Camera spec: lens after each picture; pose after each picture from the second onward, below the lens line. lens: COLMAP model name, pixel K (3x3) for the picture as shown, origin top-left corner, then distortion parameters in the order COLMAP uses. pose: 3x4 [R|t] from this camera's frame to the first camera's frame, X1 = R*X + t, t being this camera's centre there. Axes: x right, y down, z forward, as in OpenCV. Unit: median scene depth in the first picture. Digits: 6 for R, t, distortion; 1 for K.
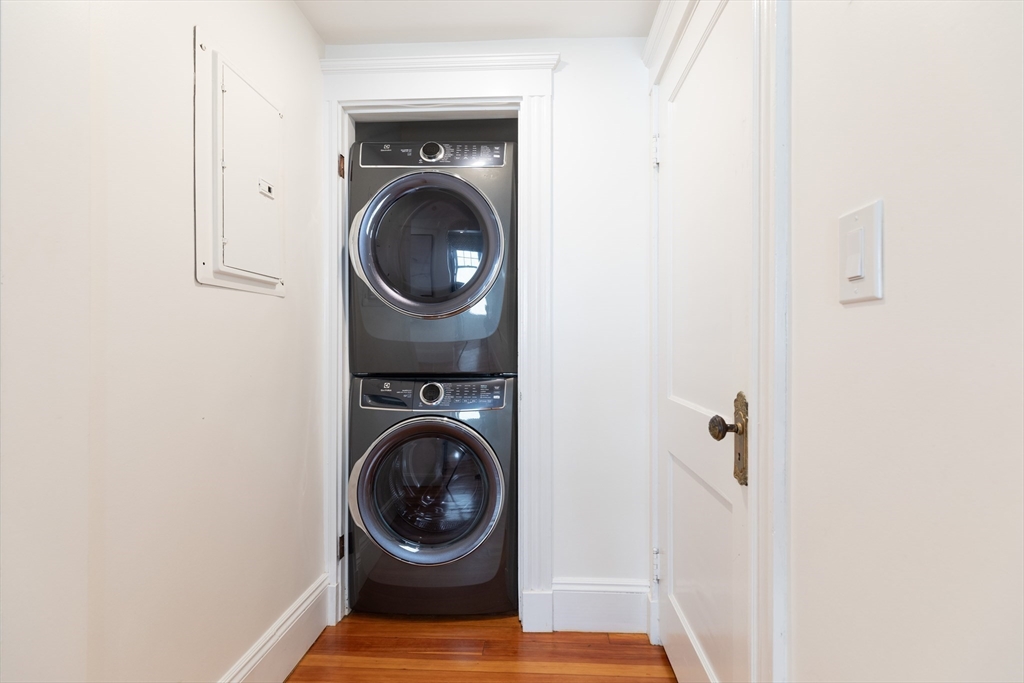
lens RADIAL K [[472.4, 0, 512.7], [0, 472.4, 342.9], [0, 0, 1]] dist [0.007945, -0.001341]
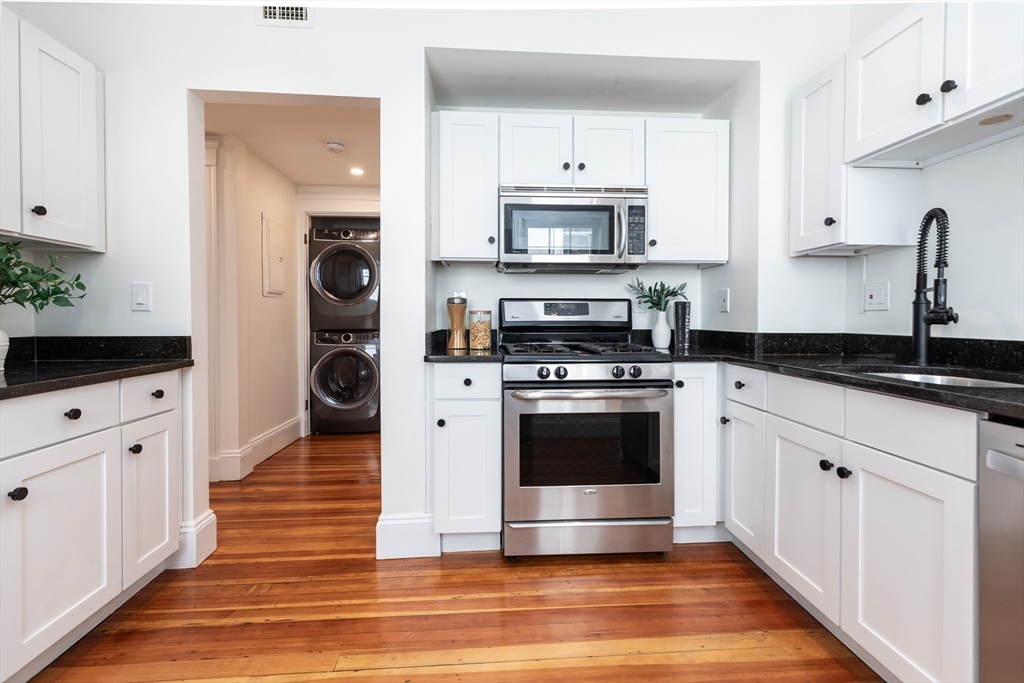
lens RADIAL K [[472.4, 0, 519.6], [0, 472.4, 321.1], [0, 0, 1]] dist [0.007945, -0.001341]
pose [[0.989930, -0.004147, 0.141497, 0.340590], [0.003041, 0.999963, 0.008031, 0.008890], [-0.141525, -0.007519, 0.989906, -1.427379]]
